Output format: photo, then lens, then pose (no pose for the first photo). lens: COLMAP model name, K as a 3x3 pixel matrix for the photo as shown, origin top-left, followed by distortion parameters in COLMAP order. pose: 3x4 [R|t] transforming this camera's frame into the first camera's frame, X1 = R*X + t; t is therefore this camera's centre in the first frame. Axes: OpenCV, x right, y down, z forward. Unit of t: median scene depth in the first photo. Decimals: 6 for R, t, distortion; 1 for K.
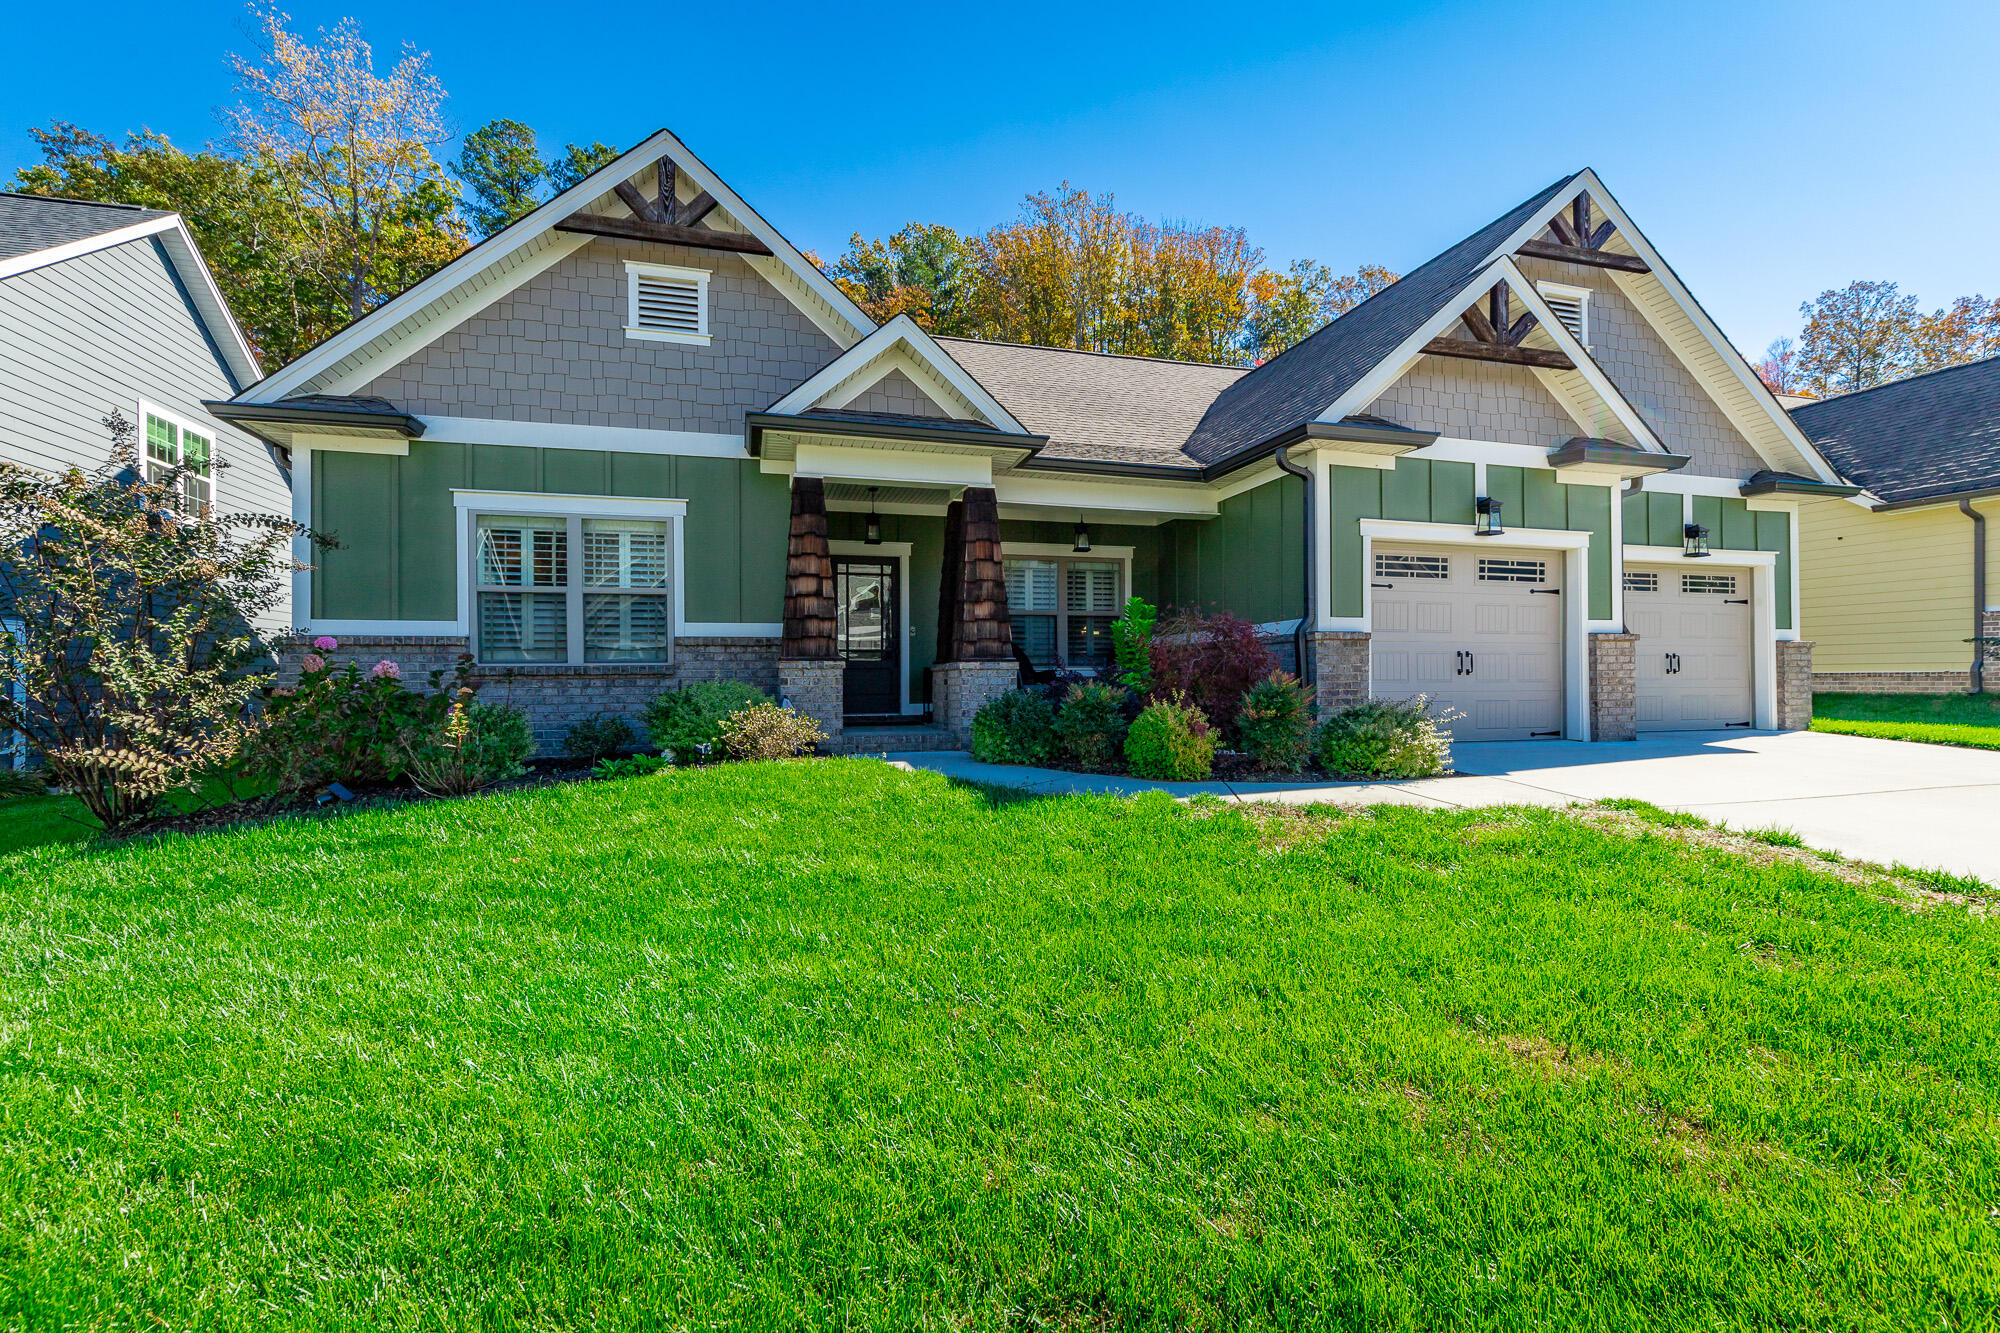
lens RADIAL K [[897.0, 0, 1004.4], [0, 897.0, 665.8], [0, 0, 1]] dist [0.009718, -0.002209]
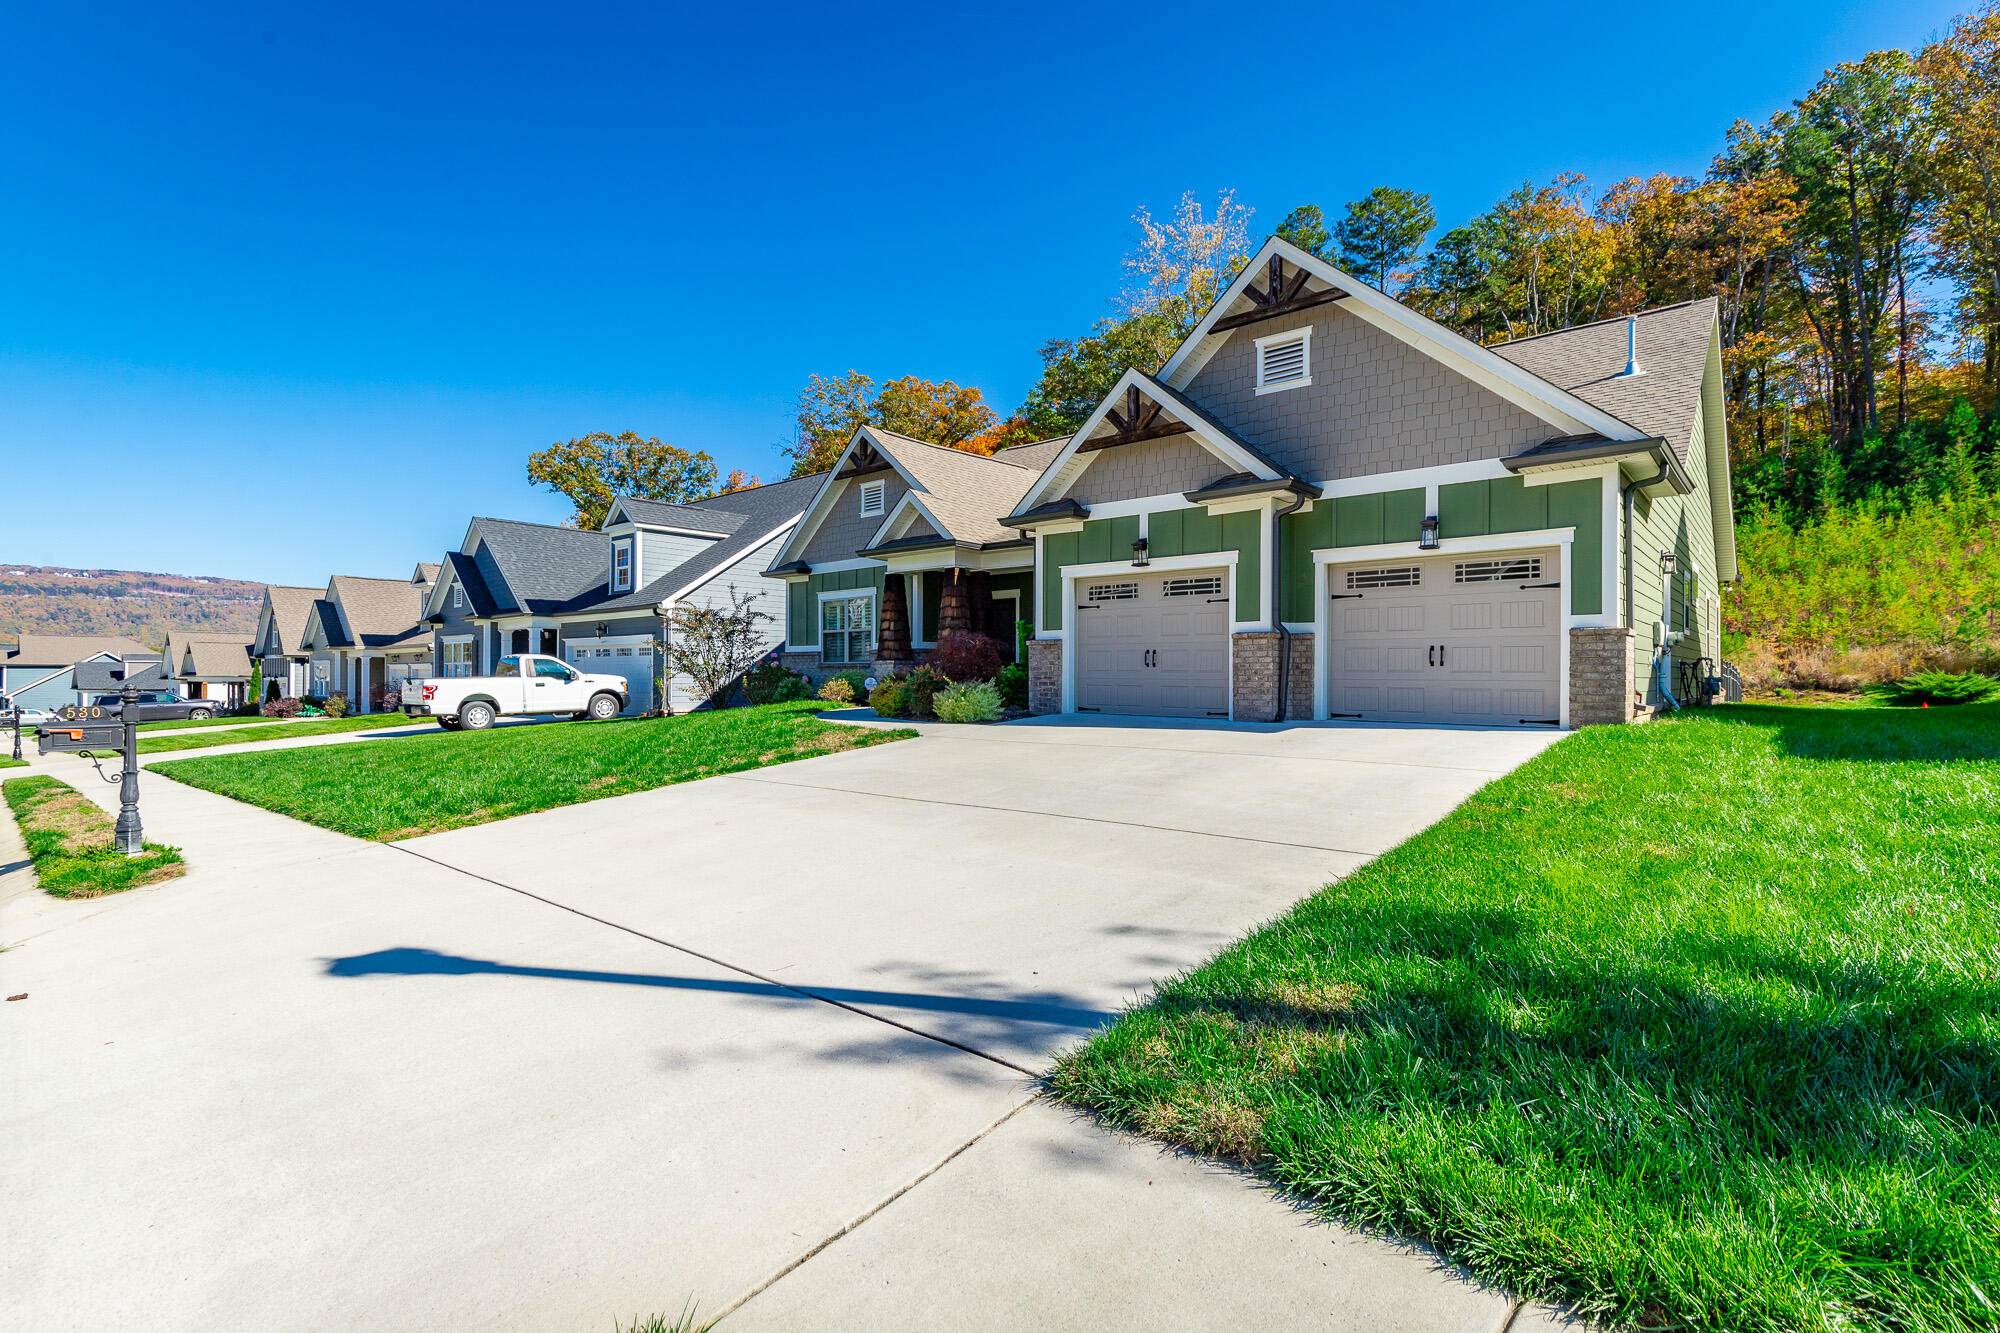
lens RADIAL K [[897.0, 0, 995.8], [0, 897.0, 677.2], [0, 0, 1]] dist [0.009718, -0.002209]
pose [[0.536719, 0.009138, -0.843712, 1.557597], [0.004220, 0.999900, 0.013514, 0.006227], [0.843751, -0.010813, 0.536627, 0.066459]]
